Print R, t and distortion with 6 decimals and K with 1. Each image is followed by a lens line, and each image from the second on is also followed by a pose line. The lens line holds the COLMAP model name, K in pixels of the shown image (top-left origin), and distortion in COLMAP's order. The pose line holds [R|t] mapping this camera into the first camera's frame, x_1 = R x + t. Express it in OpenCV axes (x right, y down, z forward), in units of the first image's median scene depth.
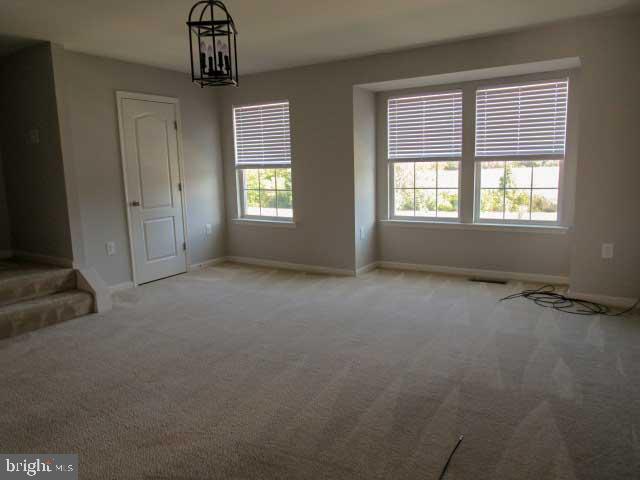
lens RADIAL K [[455.3, 0, 318.2], [0, 455.3, 244.8], [0, 0, 1]] dist [-0.036059, 0.013641]
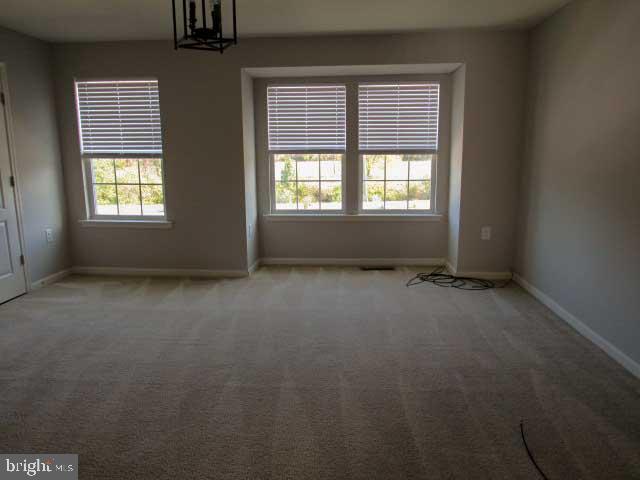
lens RADIAL K [[455.3, 0, 313.1], [0, 455.3, 241.5], [0, 0, 1]] dist [-0.036059, 0.013641]
pose [[0.886143, -0.065370, 0.458777, -0.217152], [0.061850, 0.997827, 0.022713, -0.014638], [-0.459265, 0.008249, 0.888261, 0.118240]]
